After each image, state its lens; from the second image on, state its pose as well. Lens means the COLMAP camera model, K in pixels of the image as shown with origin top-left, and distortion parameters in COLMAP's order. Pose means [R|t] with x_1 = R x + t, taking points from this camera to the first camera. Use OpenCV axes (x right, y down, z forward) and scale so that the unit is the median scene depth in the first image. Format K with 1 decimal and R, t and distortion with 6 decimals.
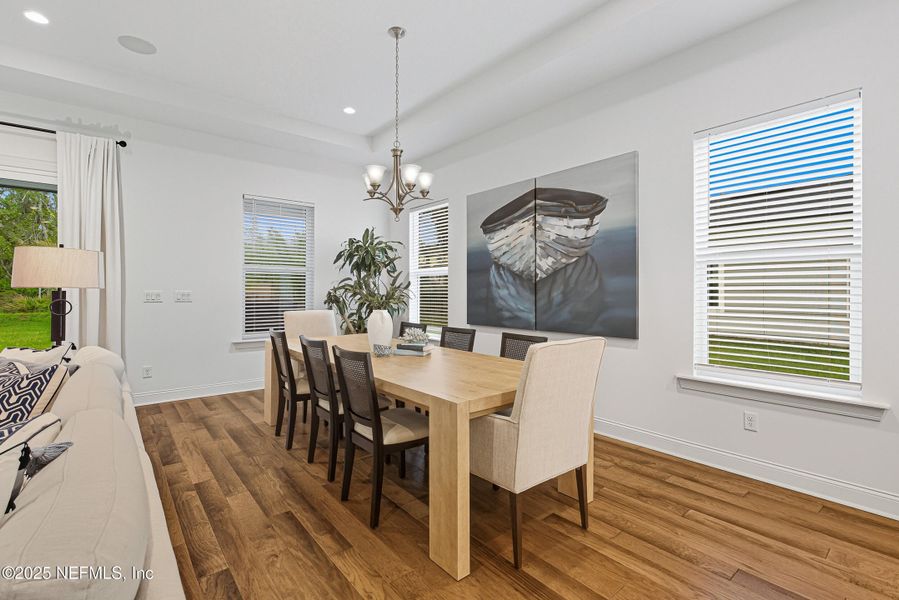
lens RADIAL K [[417.6, 0, 438.8], [0, 417.6, 285.6], [0, 0, 1]] dist [-0.005707, 0.000518]
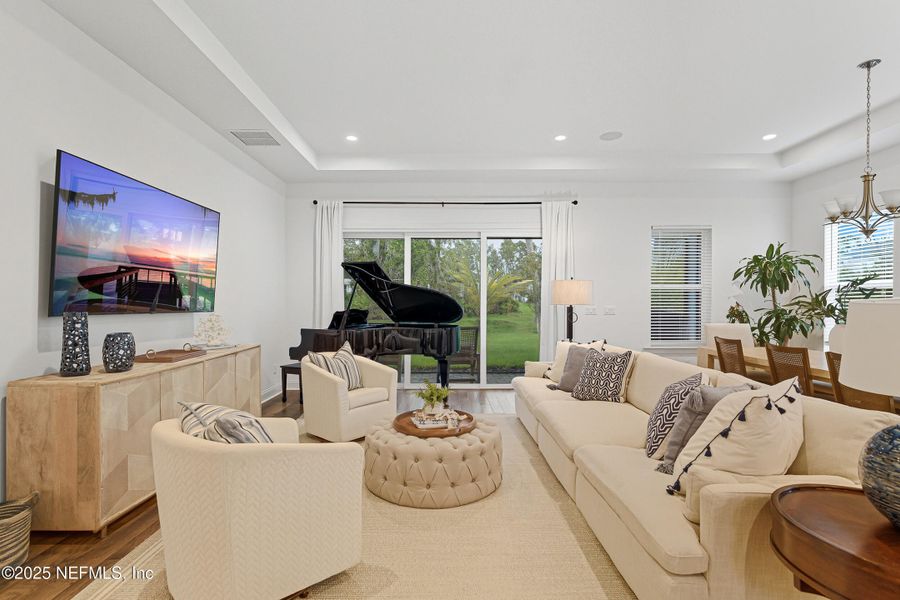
lens RADIAL K [[418.0, 0, 450.7], [0, 418.0, 306.2], [0, 0, 1]] dist [-0.005707, 0.000518]
pose [[0.777046, -0.000049, -0.629444, -0.201743], [0.010667, 0.999857, 0.013091, -0.011614], [0.629354, -0.016886, 0.776936, -0.390752]]
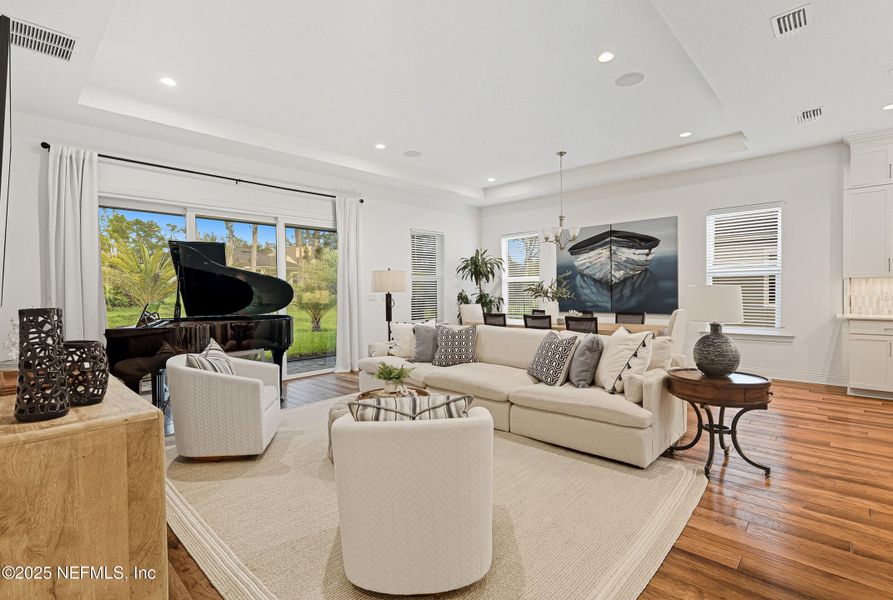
lens RADIAL K [[405.6, 0, 444.2], [0, 405.6, 297.7], [0, 0, 1]] dist [0.000405, -0.000068]
pose [[0.994704, -0.017331, 0.101313, -0.631039], [0.014365, 0.999449, 0.029932, -0.015016], [-0.101776, -0.028318, 0.994404, -0.603953]]
